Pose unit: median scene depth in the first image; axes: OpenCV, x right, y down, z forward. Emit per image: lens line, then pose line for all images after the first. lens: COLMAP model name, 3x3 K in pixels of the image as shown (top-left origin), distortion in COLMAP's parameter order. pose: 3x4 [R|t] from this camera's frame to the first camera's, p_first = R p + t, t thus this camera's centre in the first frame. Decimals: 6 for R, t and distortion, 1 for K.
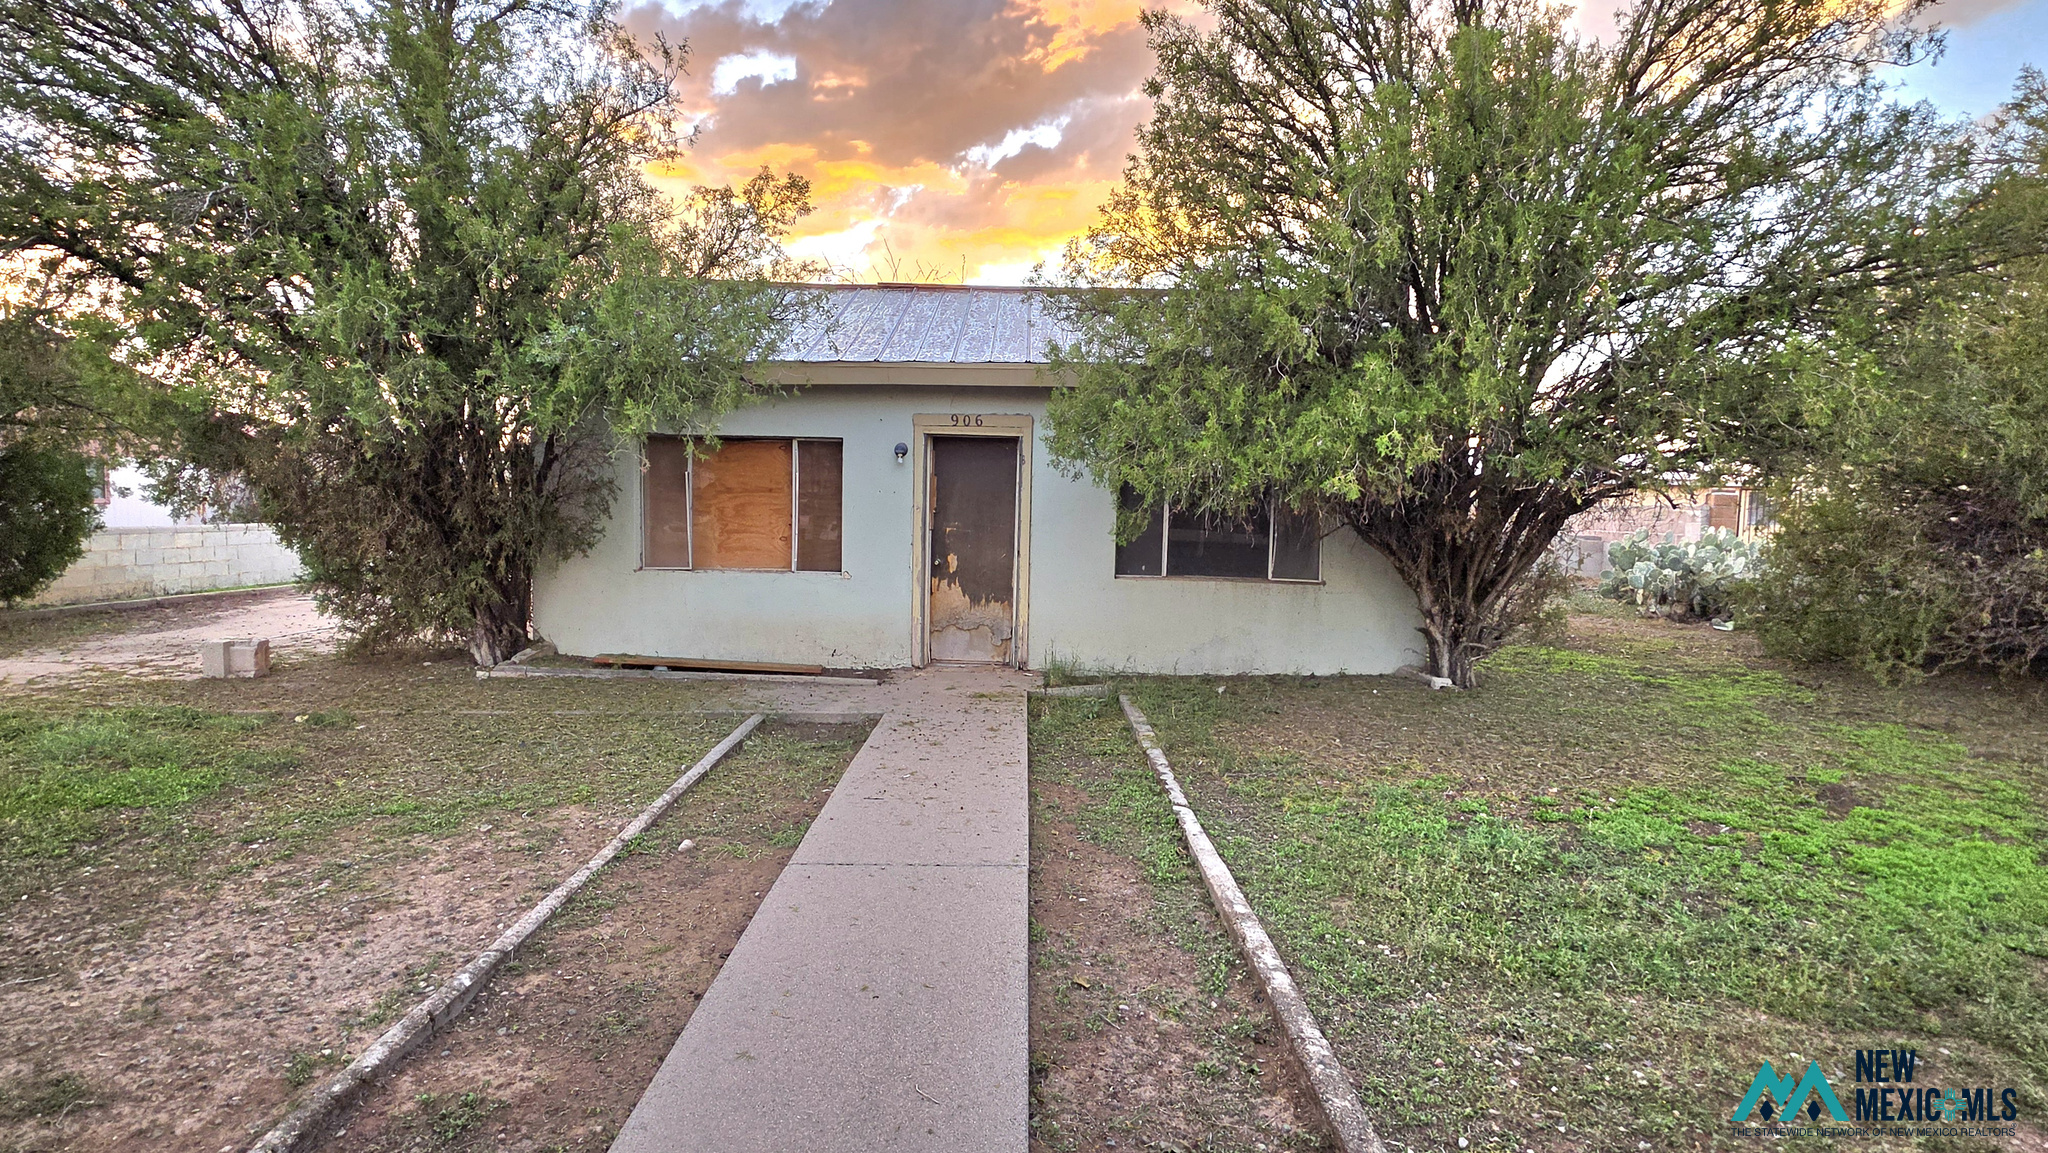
lens RADIAL K [[924.7, 0, 1024.0], [0, 924.7, 576.5], [0, 0, 1]] dist [0.000948, 0.000394]
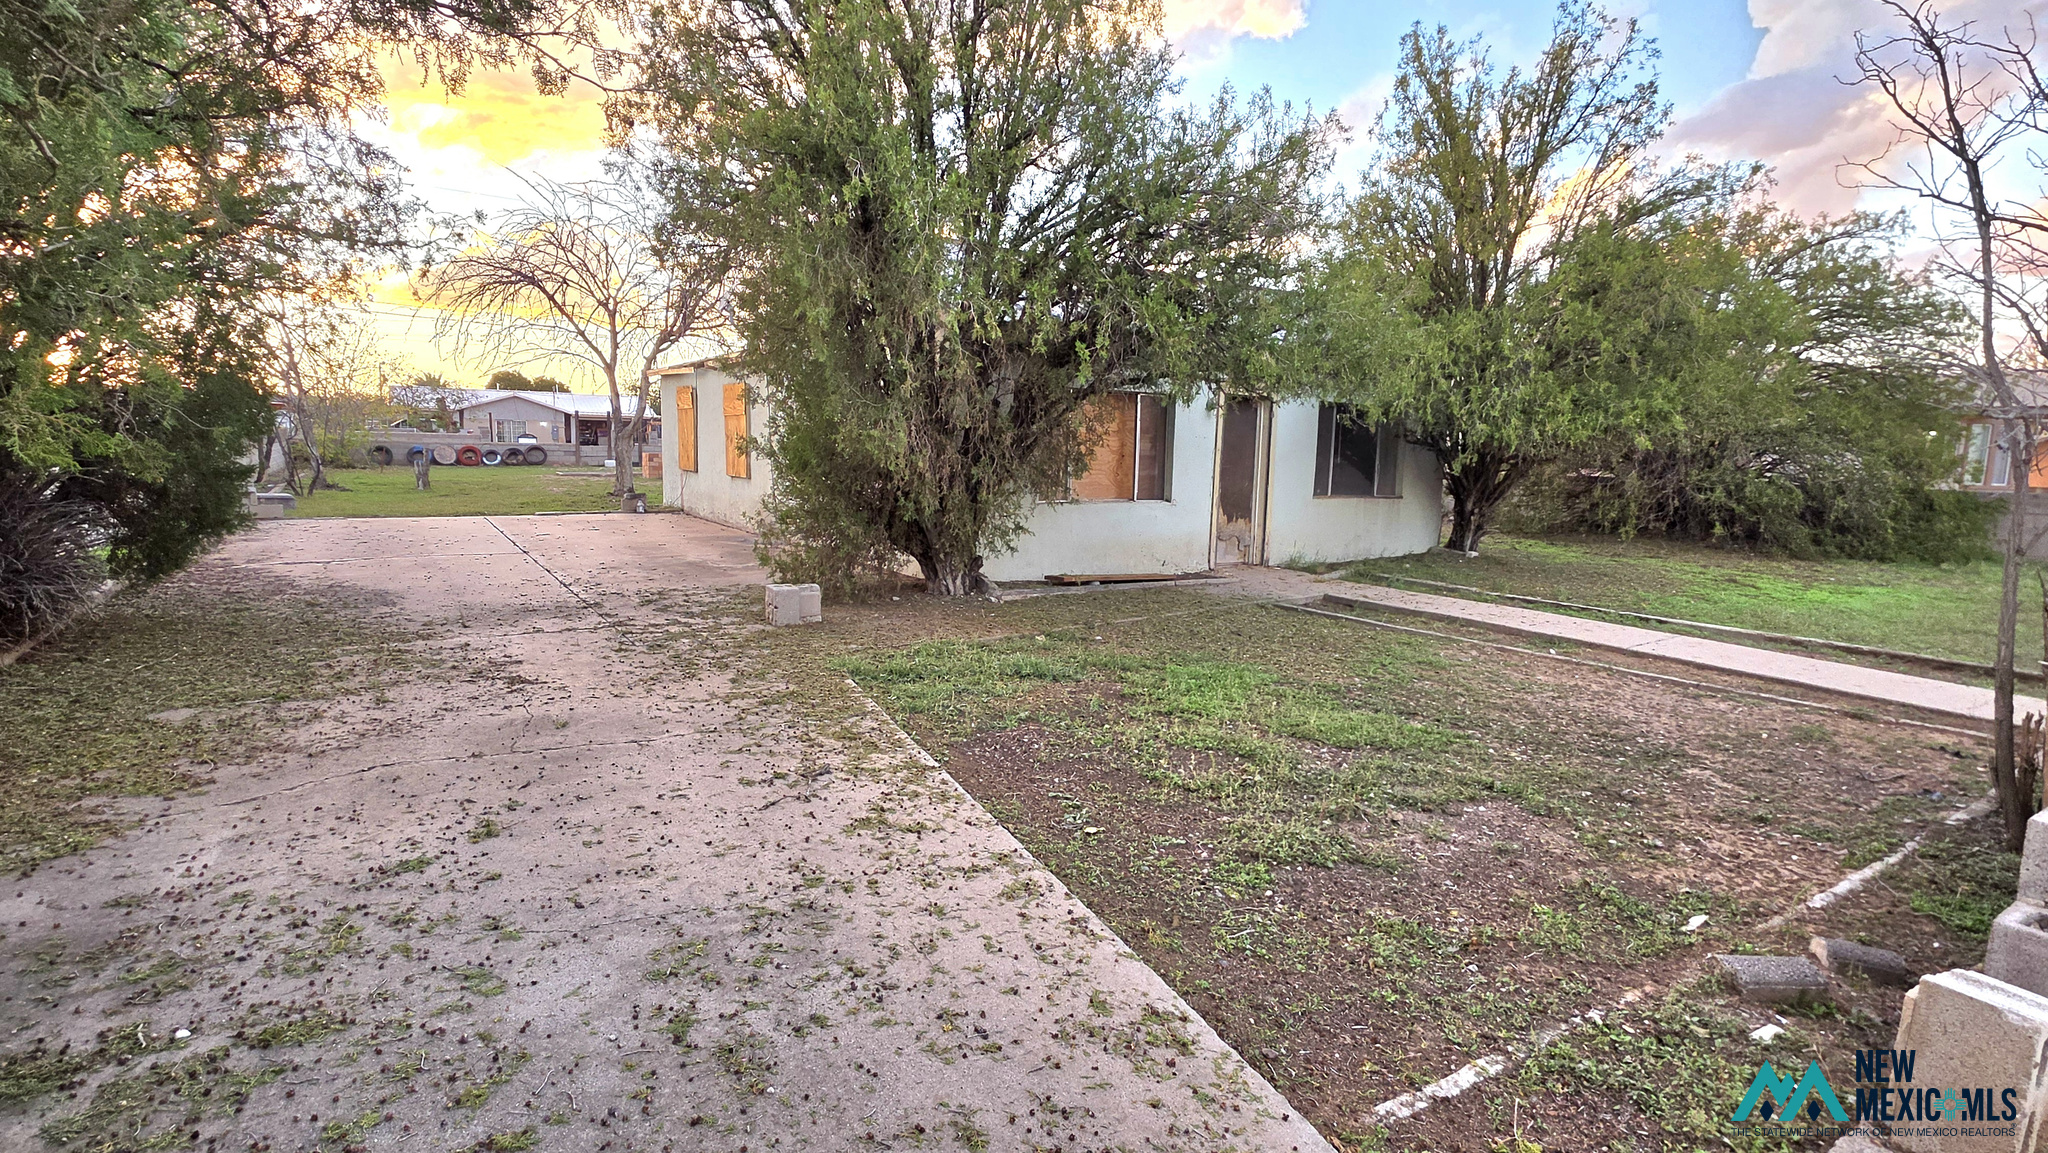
lens RADIAL K [[924.7, 0, 1024.0], [0, 924.7, 576.5], [0, 0, 1]] dist [0.000948, 0.000394]
pose [[0.807687, -0.077011, 0.584560, -1.140650], [0.036792, 0.996084, 0.080390, -0.009892], [-0.588462, -0.043423, 0.807358, 0.077719]]
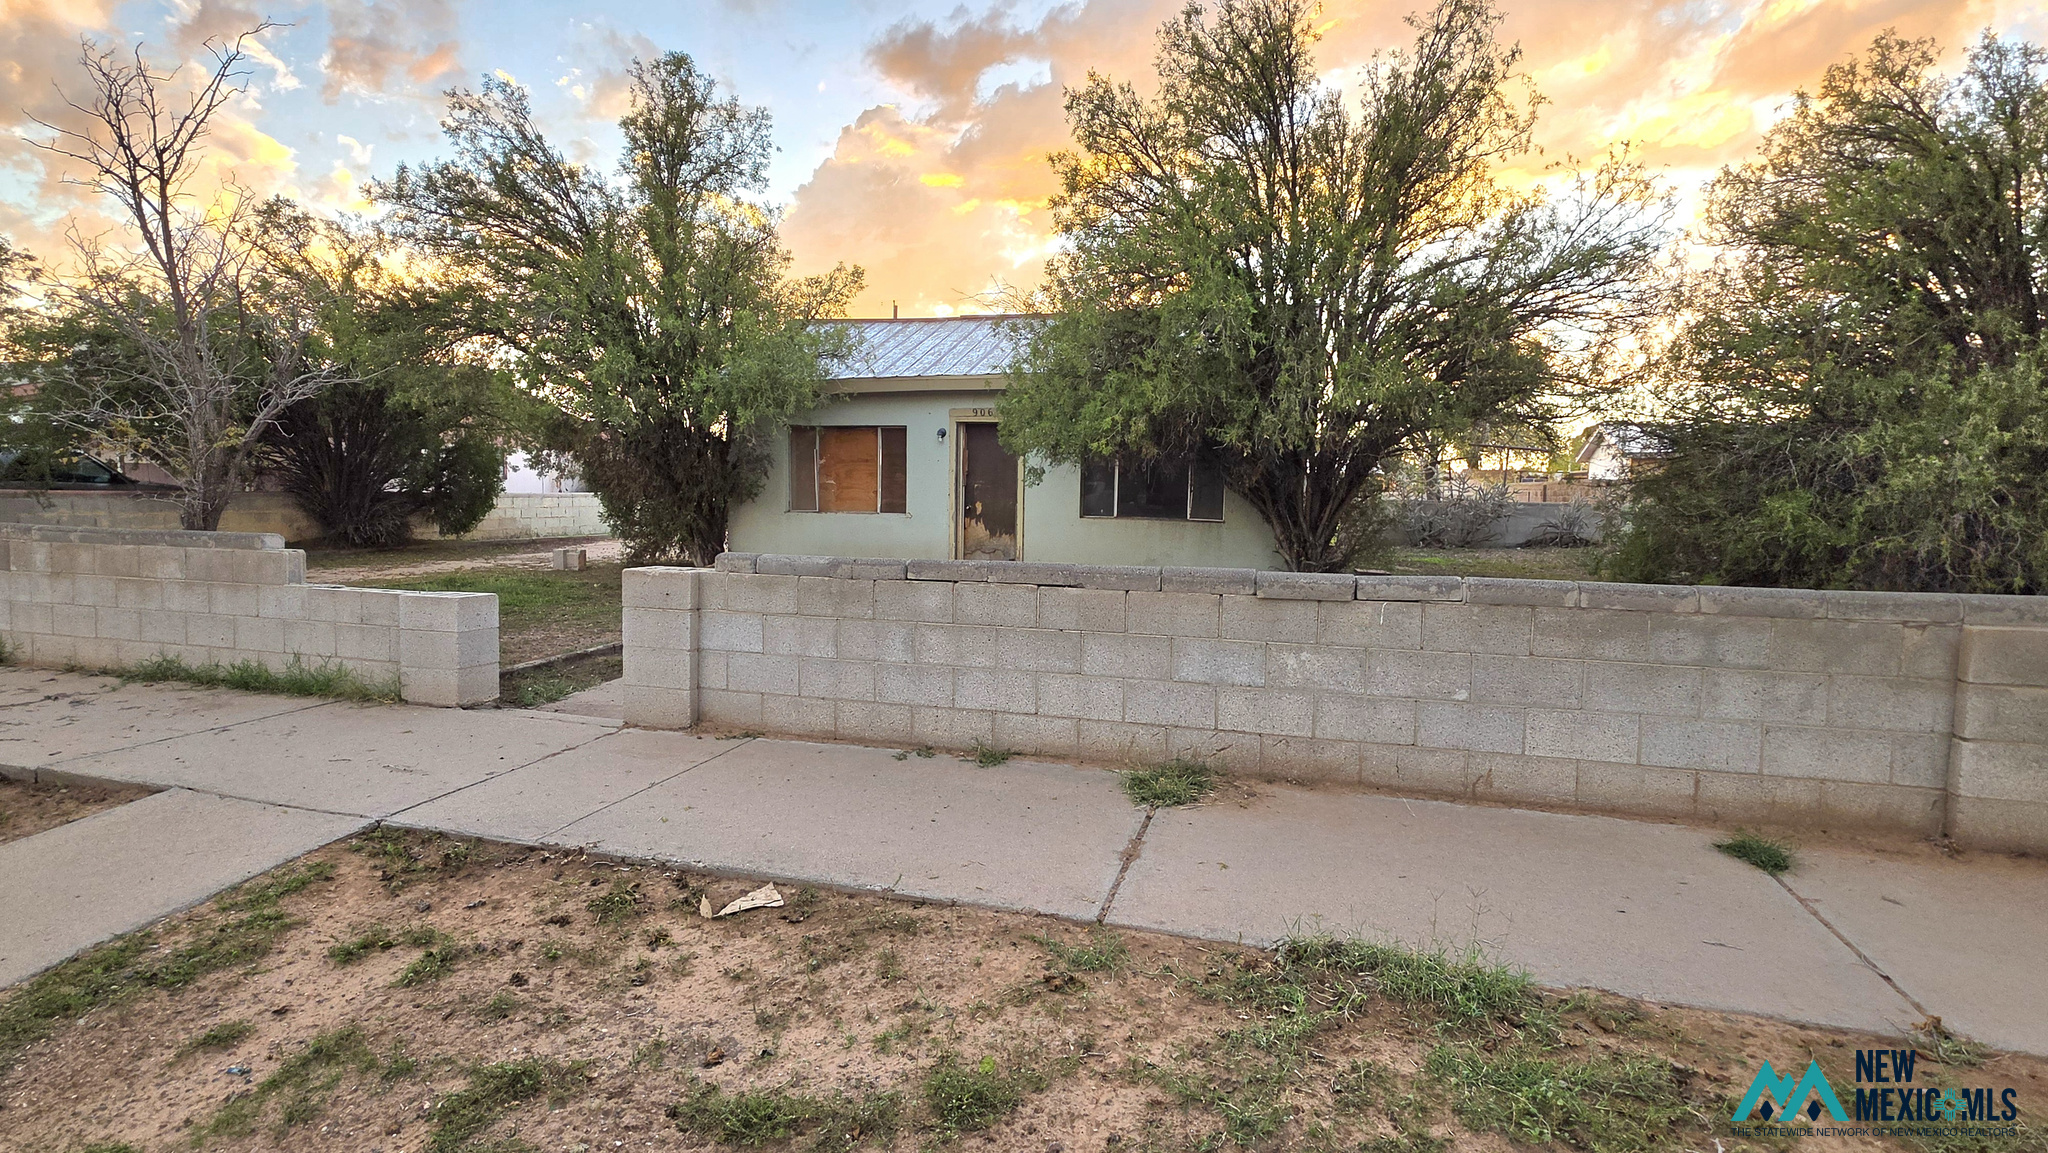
lens RADIAL K [[904.1, 0, 1059.3], [0, 904.1, 583.8], [0, 0, 1]] dist [-0.000648, 0.000012]
pose [[0.974070, 0.020118, -0.225349, 0.396298], [-0.014600, 0.999552, 0.026129, 0.070255], [0.225774, -0.022162, 0.973928, -0.414176]]
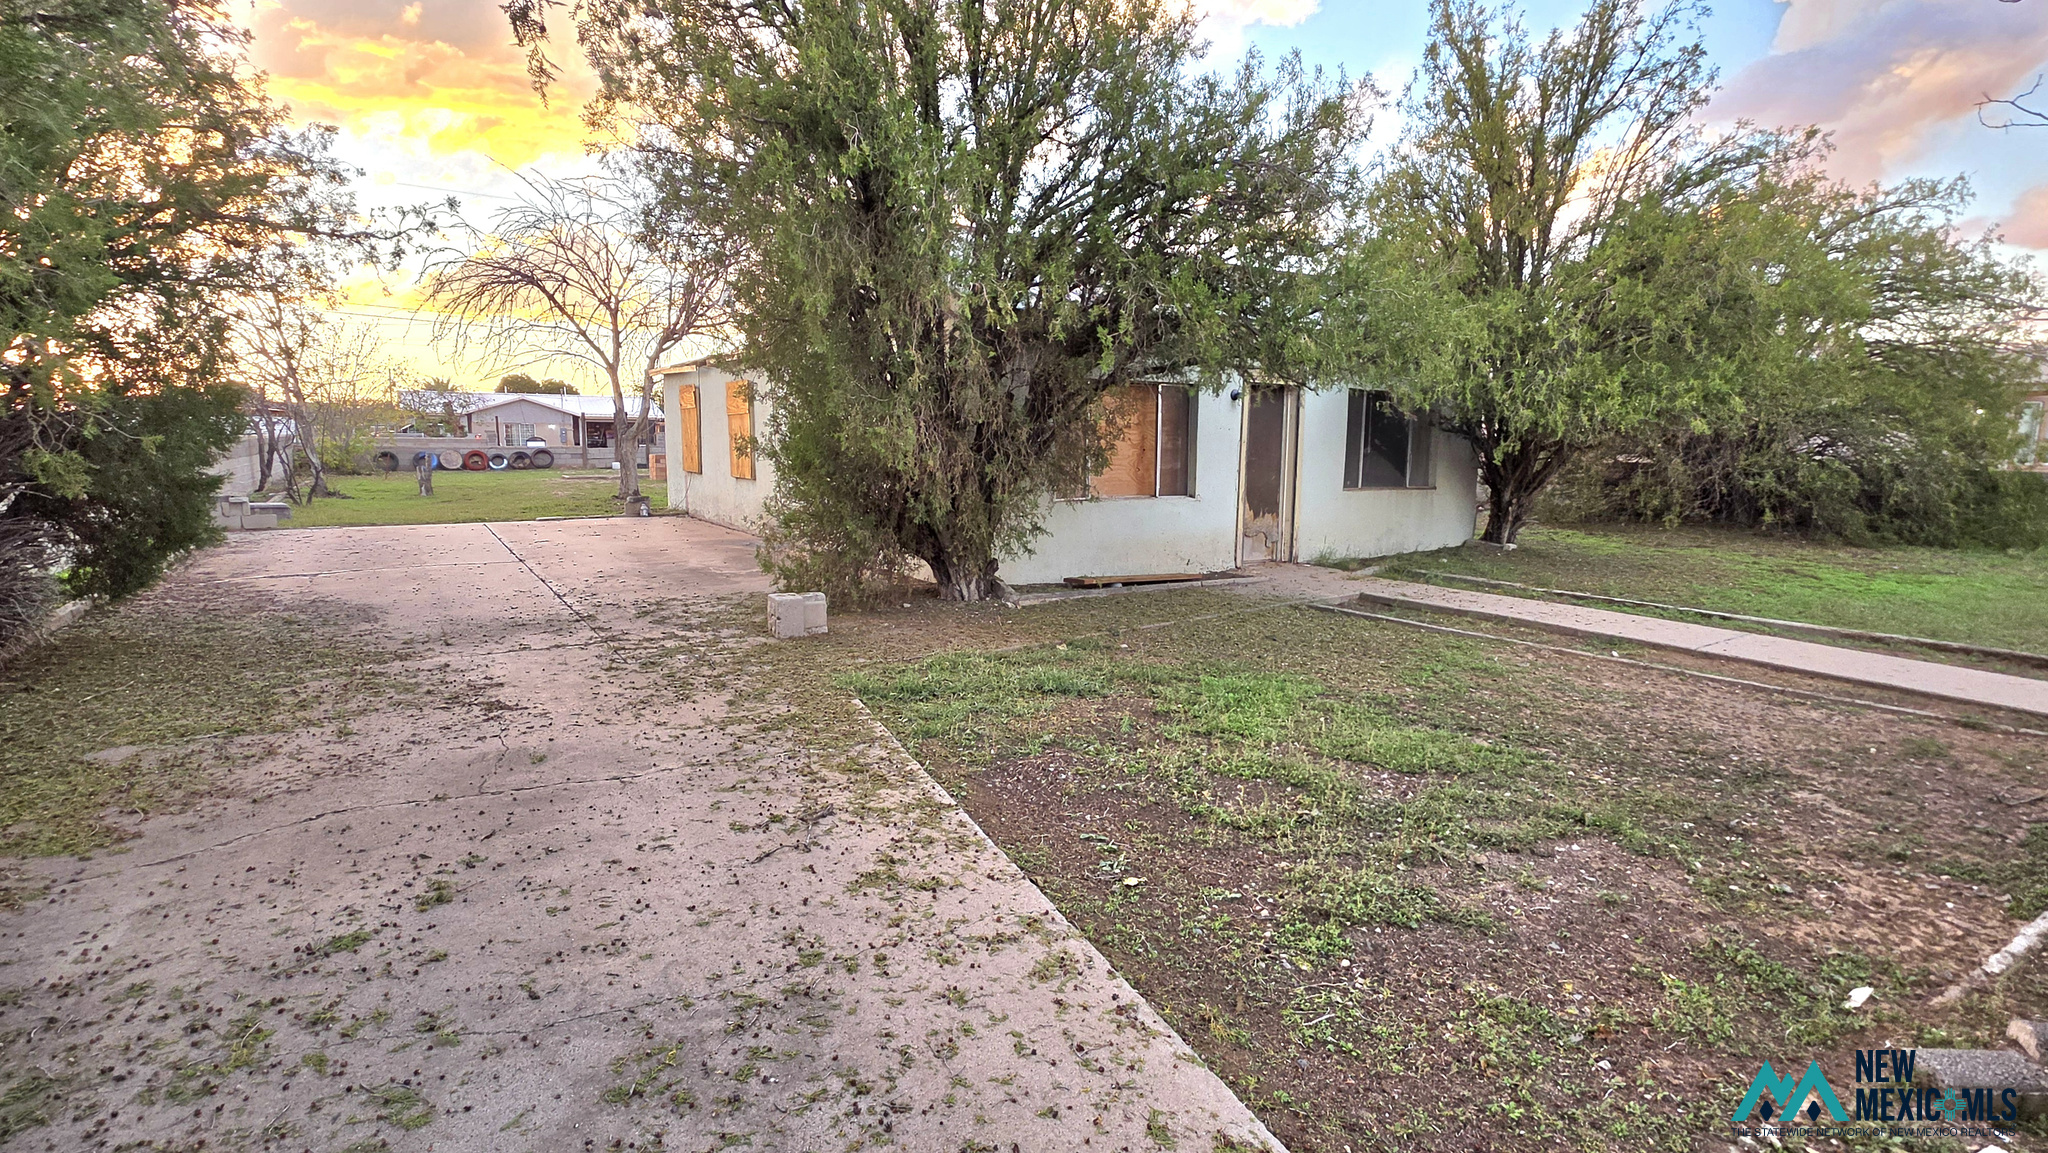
lens RADIAL K [[924.7, 0, 1024.0], [0, 924.7, 576.5], [0, 0, 1]] dist [0.000948, 0.000394]
pose [[0.814414, -0.092284, 0.572900, -1.107830], [0.052718, 0.994957, 0.085328, -0.014751], [-0.577885, -0.039290, 0.815172, 0.132798]]
